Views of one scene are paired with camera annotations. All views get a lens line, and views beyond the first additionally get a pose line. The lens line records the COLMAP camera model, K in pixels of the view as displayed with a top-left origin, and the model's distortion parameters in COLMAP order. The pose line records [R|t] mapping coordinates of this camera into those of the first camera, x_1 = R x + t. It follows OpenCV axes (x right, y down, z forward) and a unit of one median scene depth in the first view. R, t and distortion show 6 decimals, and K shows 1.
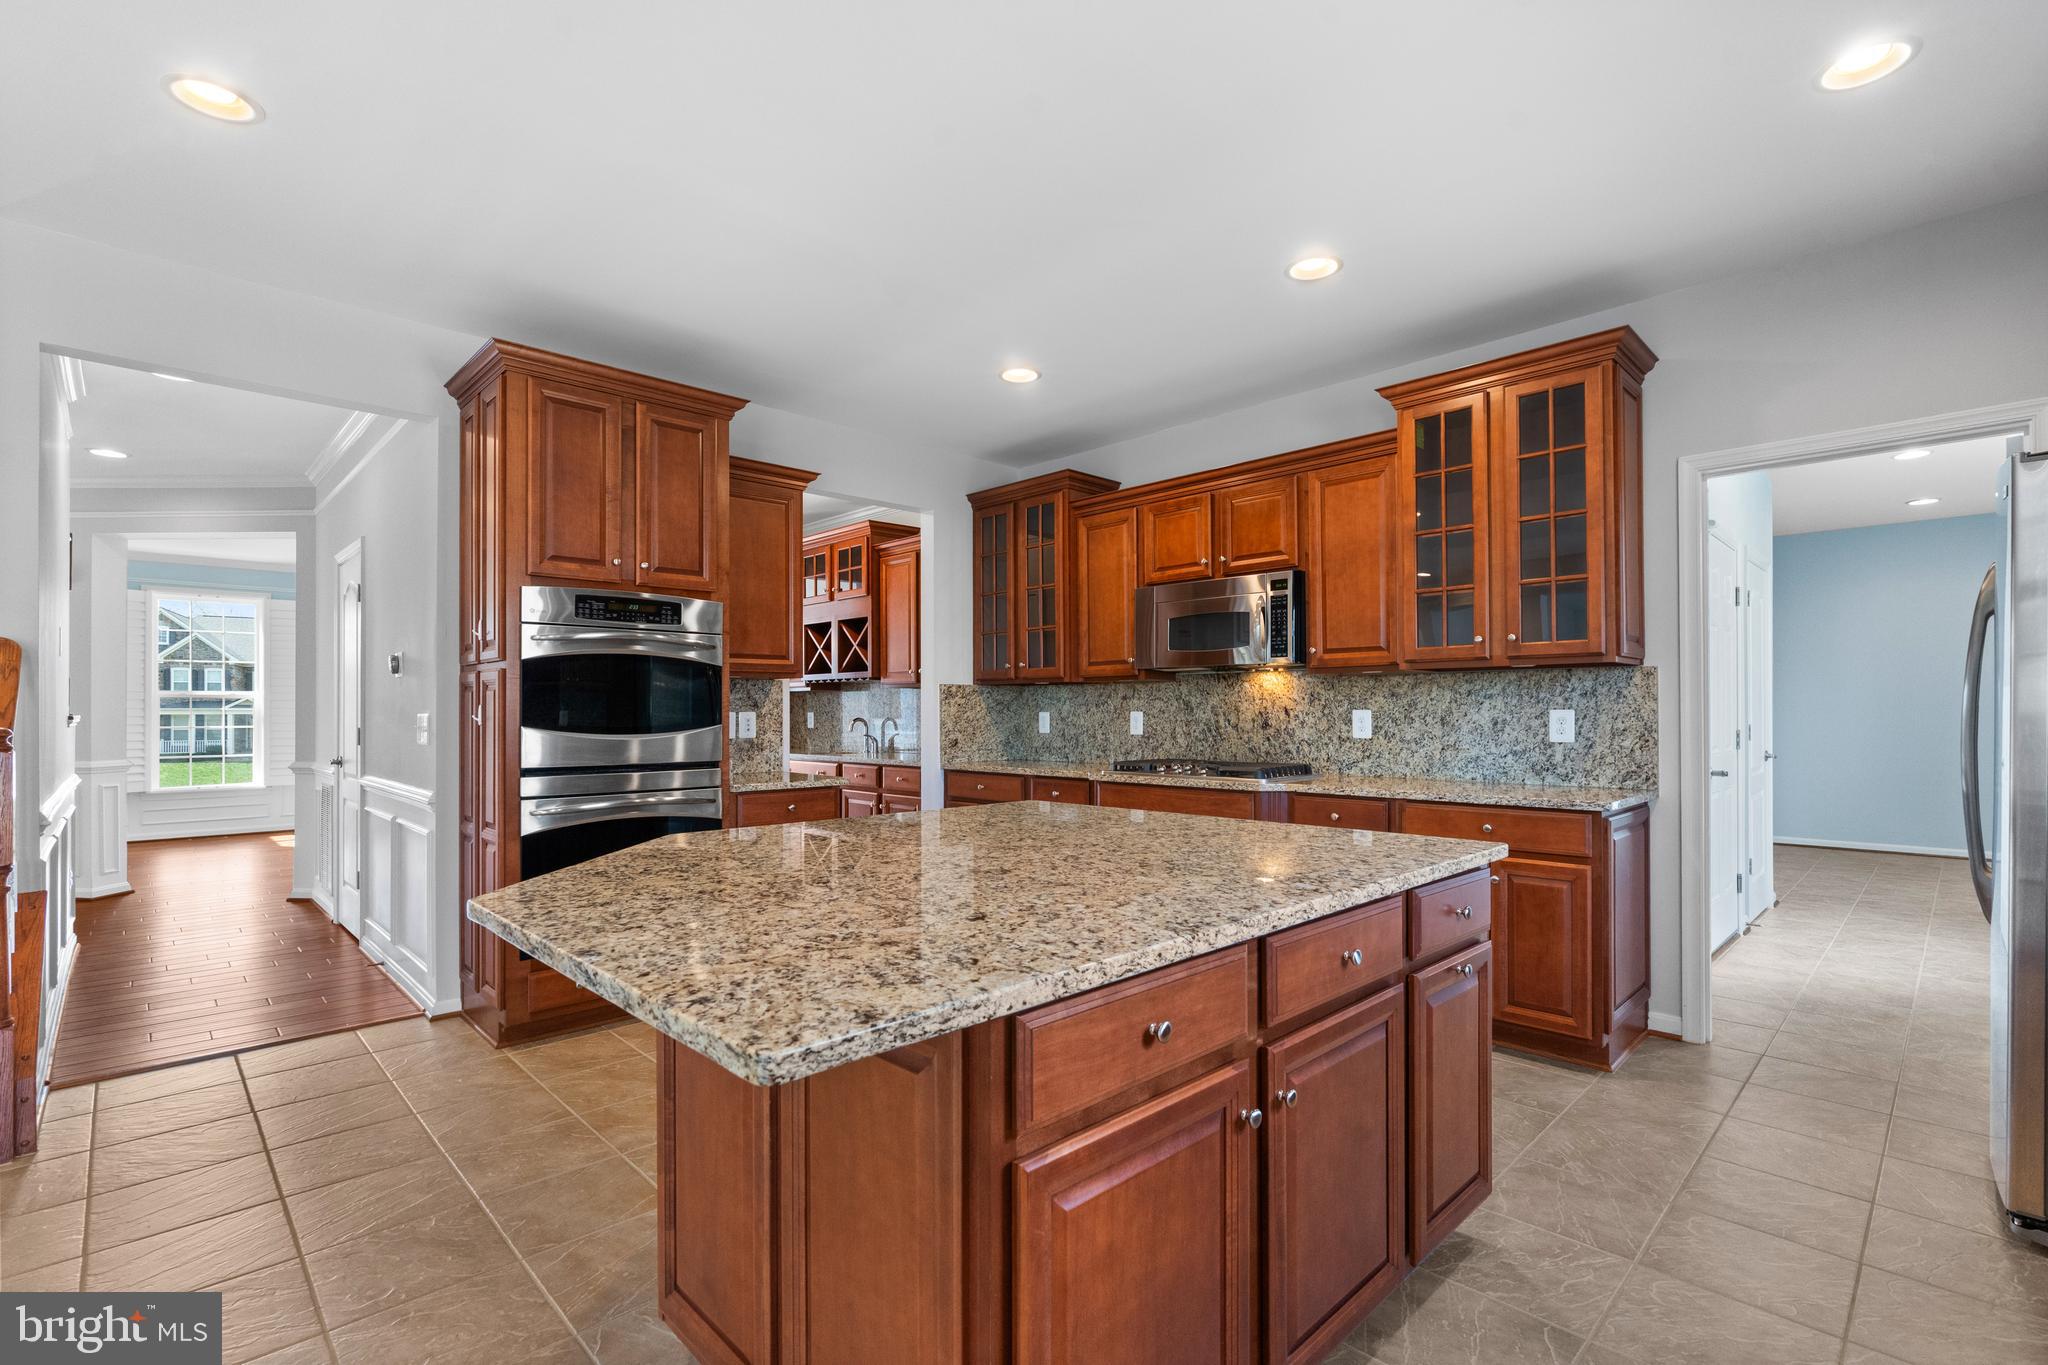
lens RADIAL K [[932.7, 0, 1022.2], [0, 932.7, 699.1], [0, 0, 1]] dist [-0.010077, -0.000054]
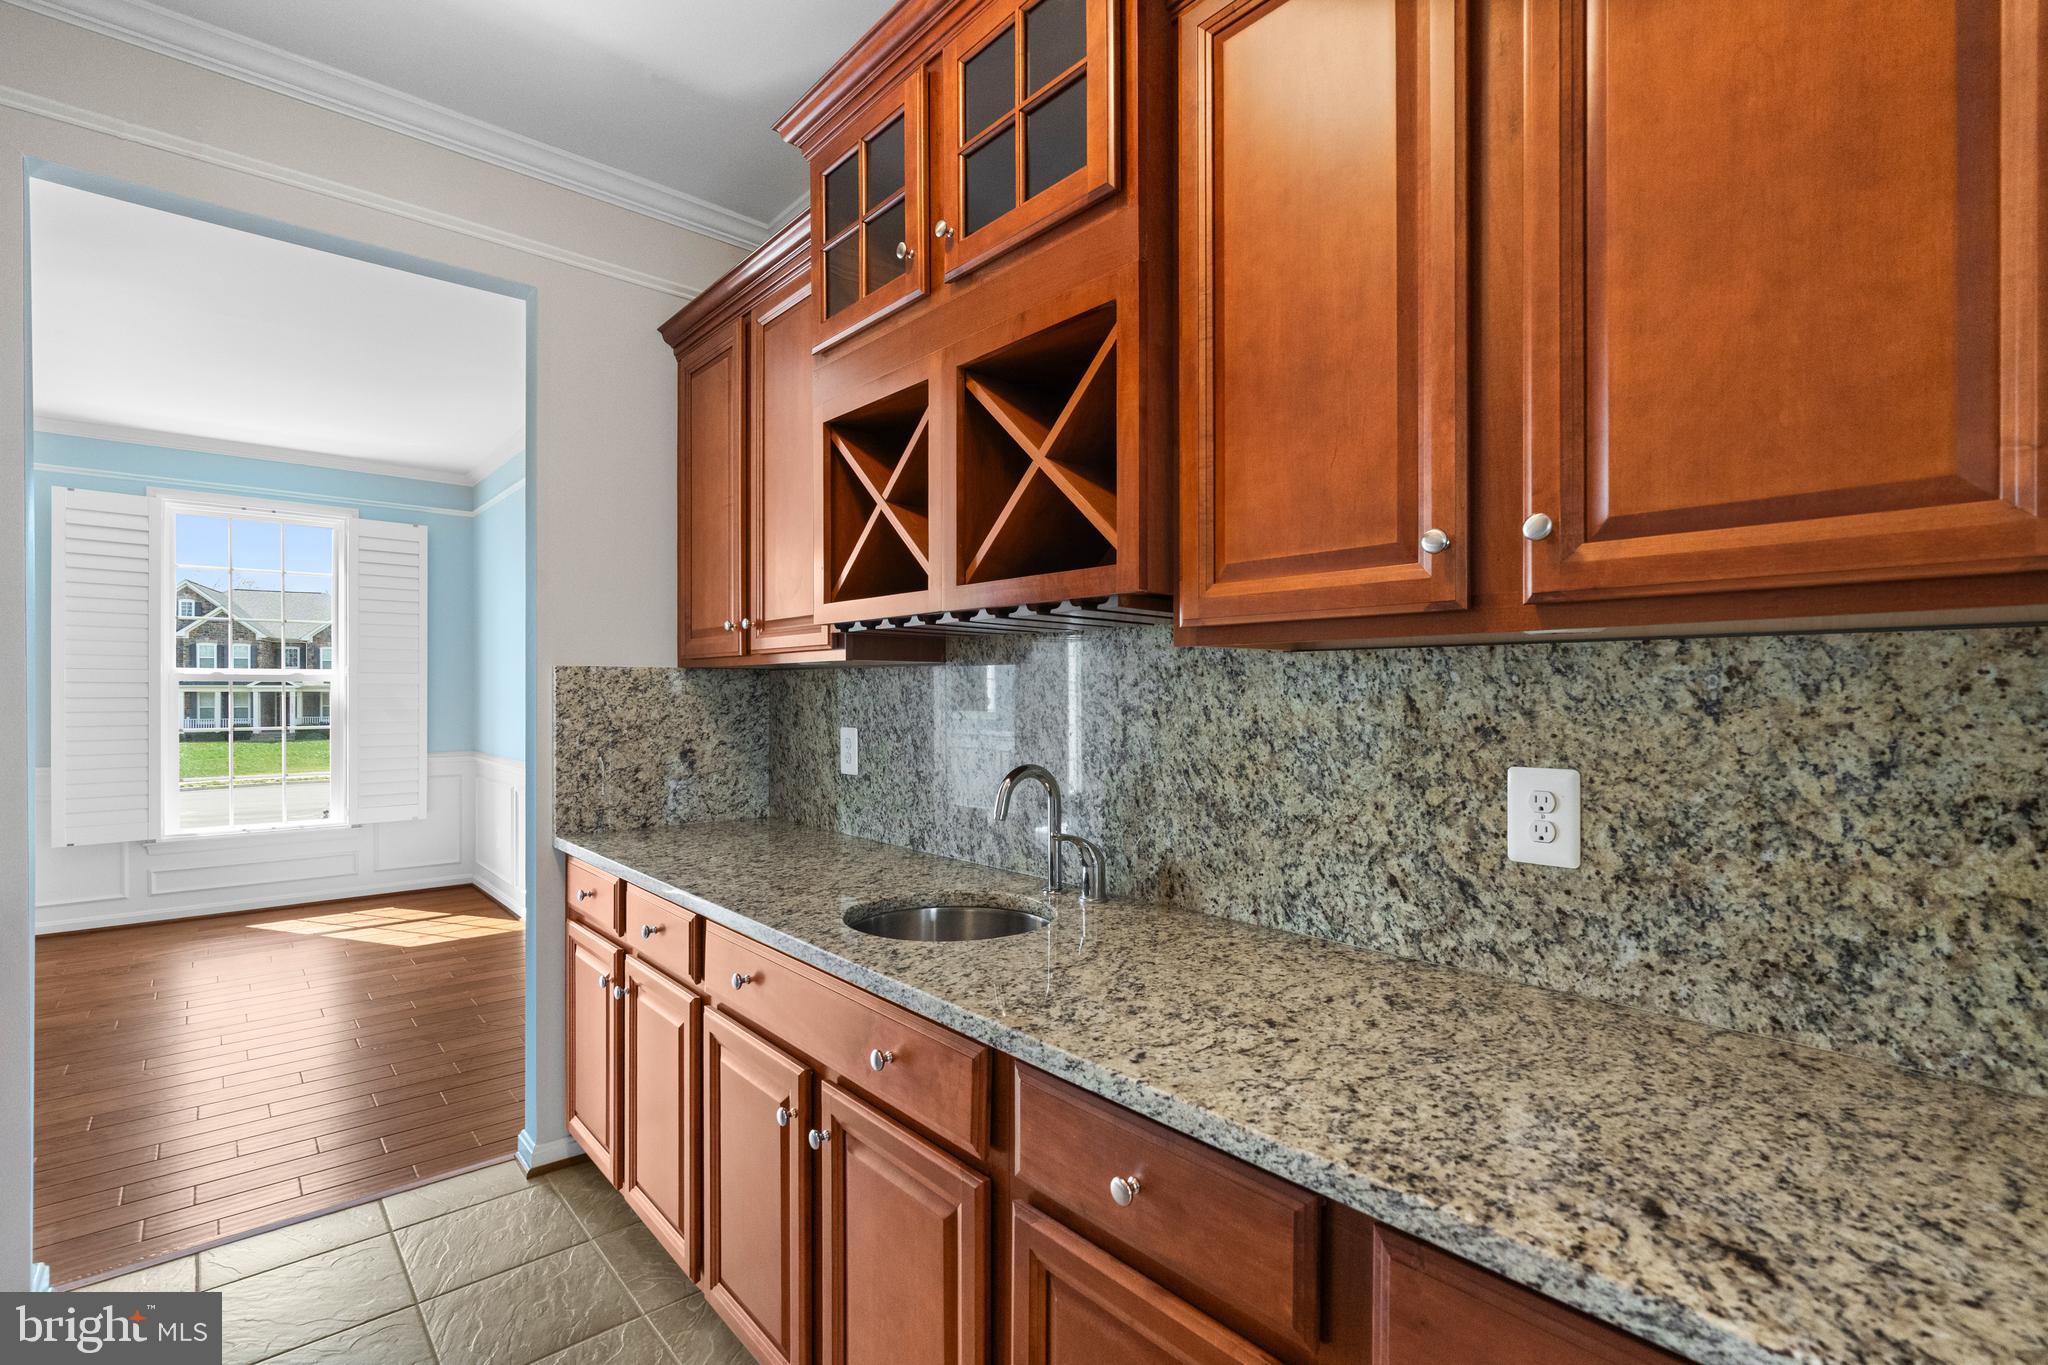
lens RADIAL K [[932.7, 0, 1012.1], [0, 932.7, 691.6], [0, 0, 1]] dist [-0.010077, -0.000054]
pose [[0.998275, 0.004757, -0.058526, -0.767691], [-0.003860, 0.999874, 0.015423, -0.020812], [0.058592, -0.015171, 0.998167, 3.447273]]
